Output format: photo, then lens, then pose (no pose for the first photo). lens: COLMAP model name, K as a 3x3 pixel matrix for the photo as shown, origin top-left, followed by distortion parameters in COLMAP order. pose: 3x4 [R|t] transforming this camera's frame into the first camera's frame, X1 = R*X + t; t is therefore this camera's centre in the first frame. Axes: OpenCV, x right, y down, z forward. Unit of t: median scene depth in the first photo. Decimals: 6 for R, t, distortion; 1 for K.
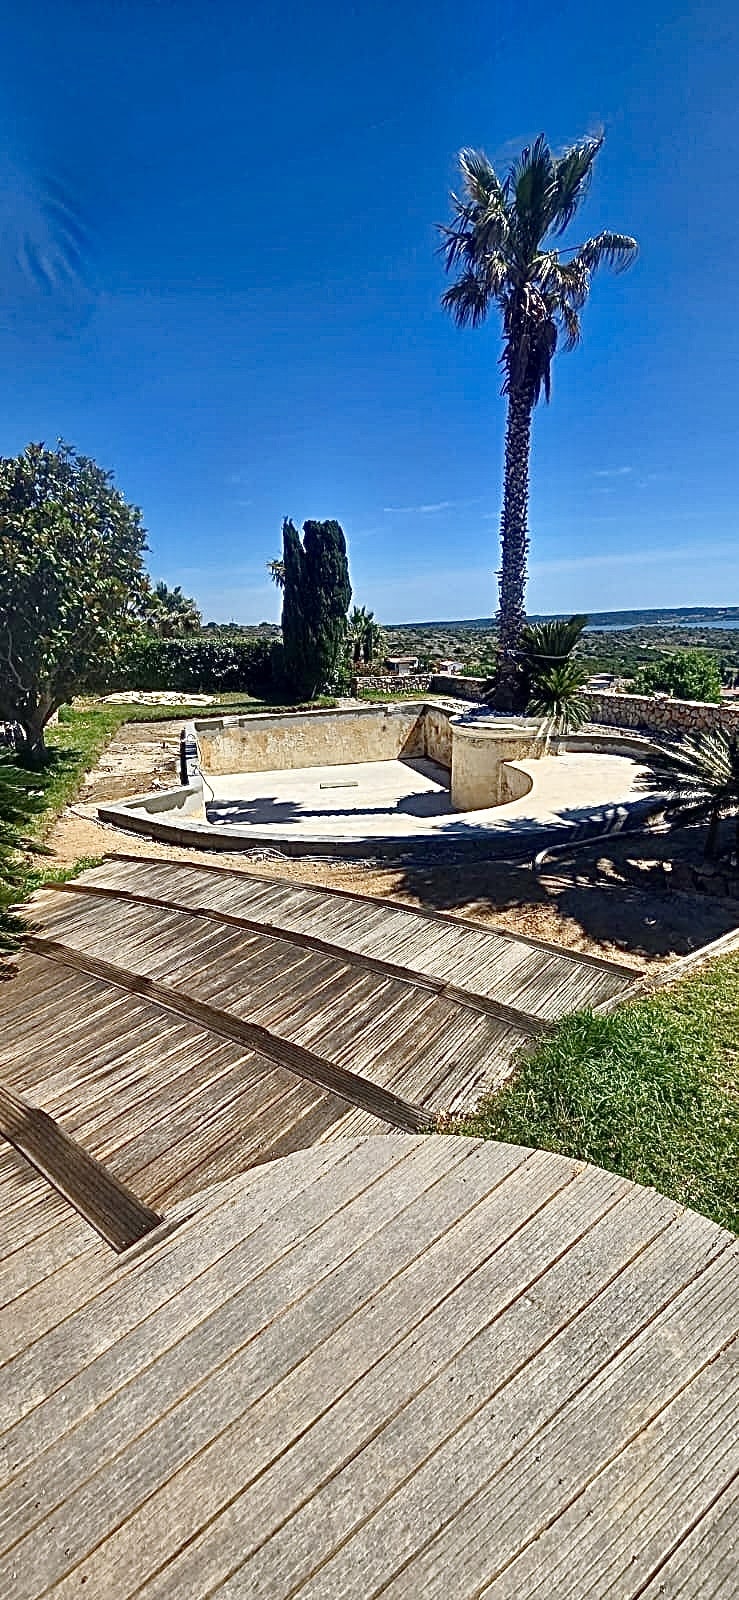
lens RADIAL K [[652.1, 0, 359.4], [0, 652.1, 809.9], [0, 0, 1]] dist [0.001279, -0.000700]
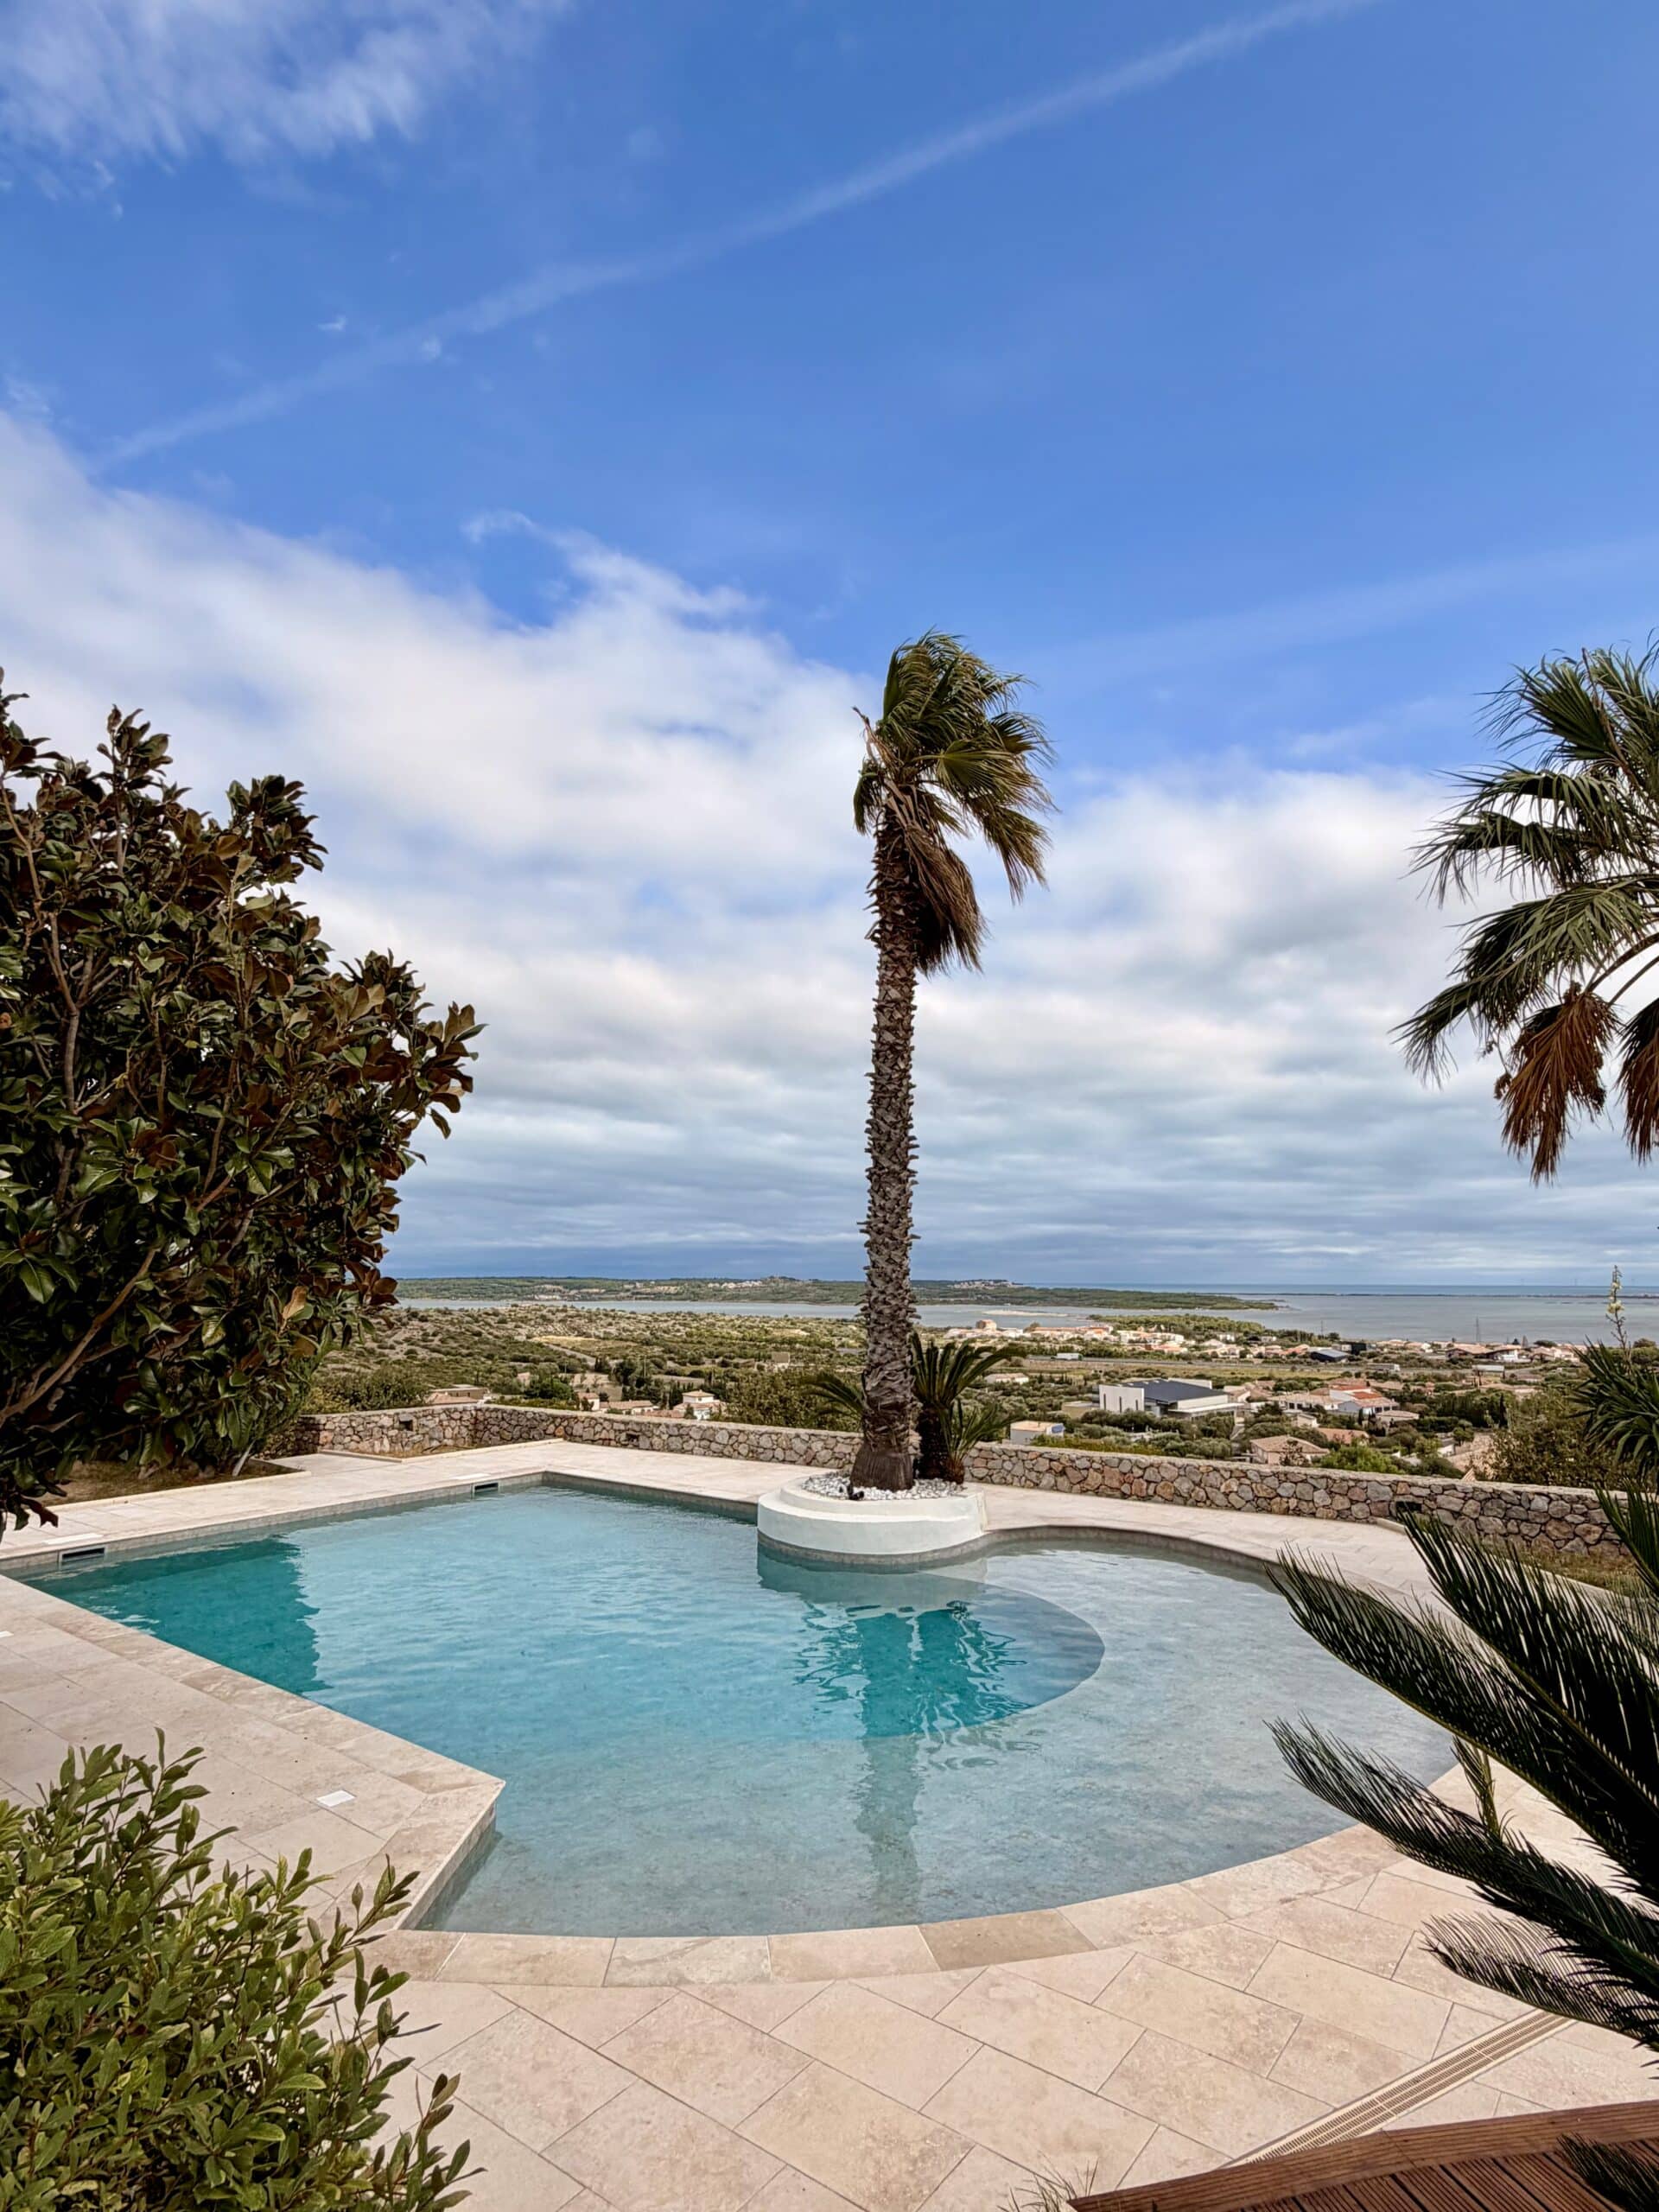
lens RADIAL K [[1182.7, 0, 829.5], [0, 1182.7, 1106.0], [0, 0, 1]] dist [0.007690, -0.016291]
pose [[0.787929, 0.135420, 0.600691, -0.249423], [0.131729, 0.915864, -0.379263, -0.052043], [-0.601511, 0.377961, 0.703797, 0.179334]]
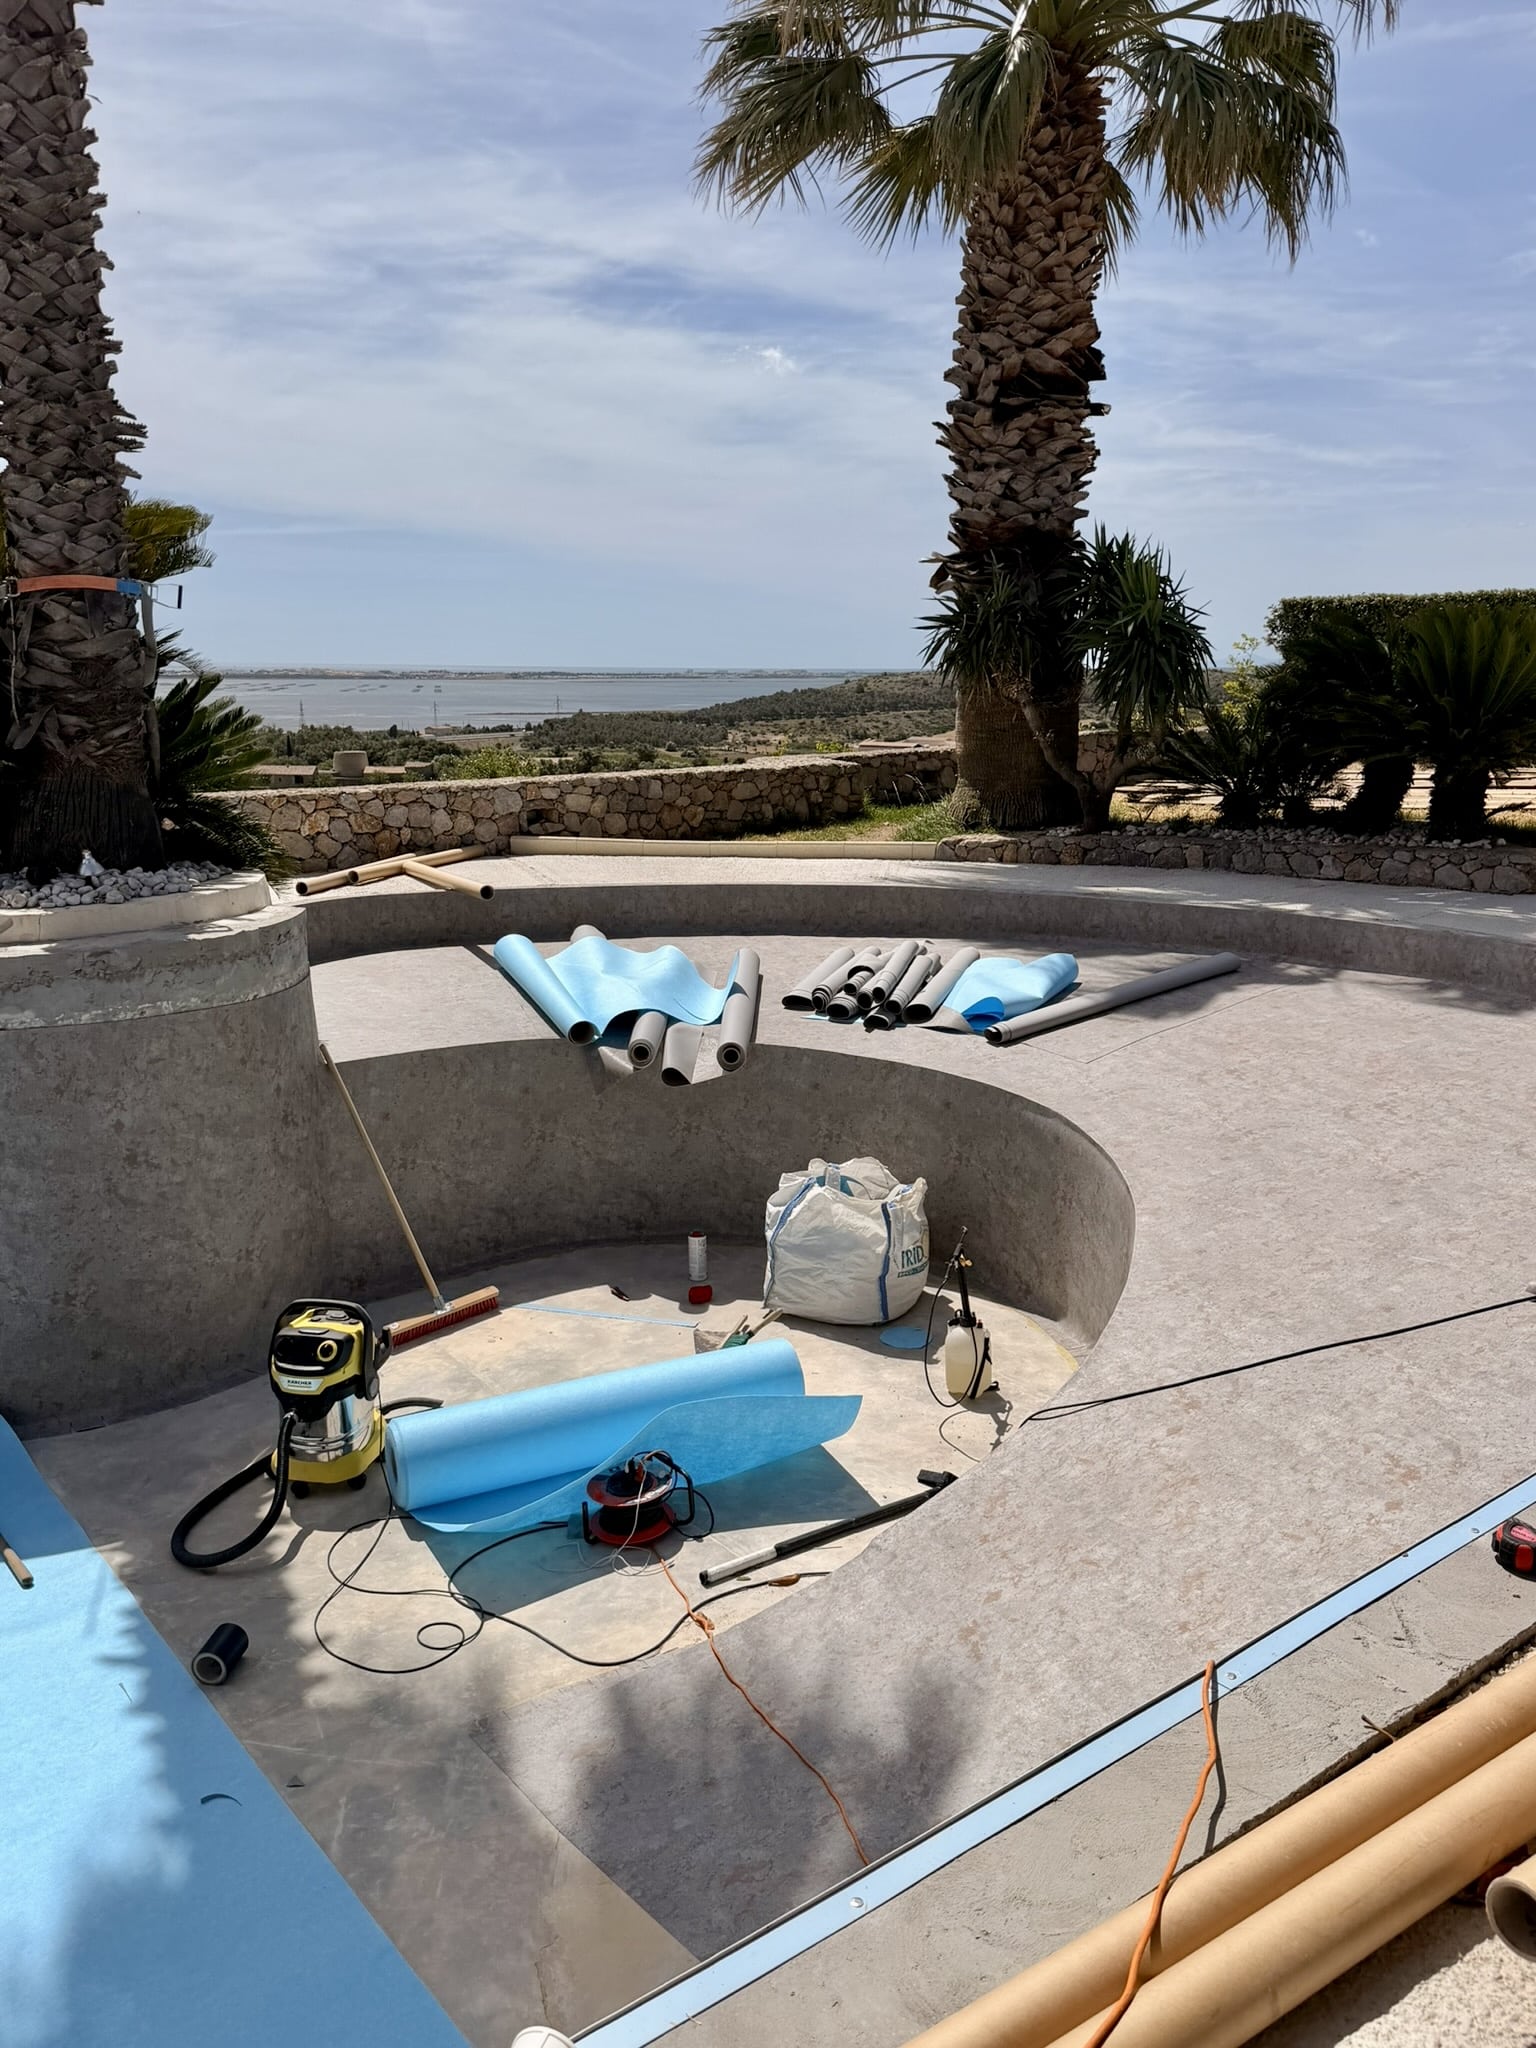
lens RADIAL K [[1620.4, 0, 774.6], [0, 1620.4, 1029.4], [0, 0, 1]] dist [0.087911, -0.008575]
pose [[-0.414290, -0.155365, 0.896786, -0.223292], [0.264450, 0.922264, 0.281948, -0.127400], [-0.870879, 0.353963, -0.340998, 0.650025]]
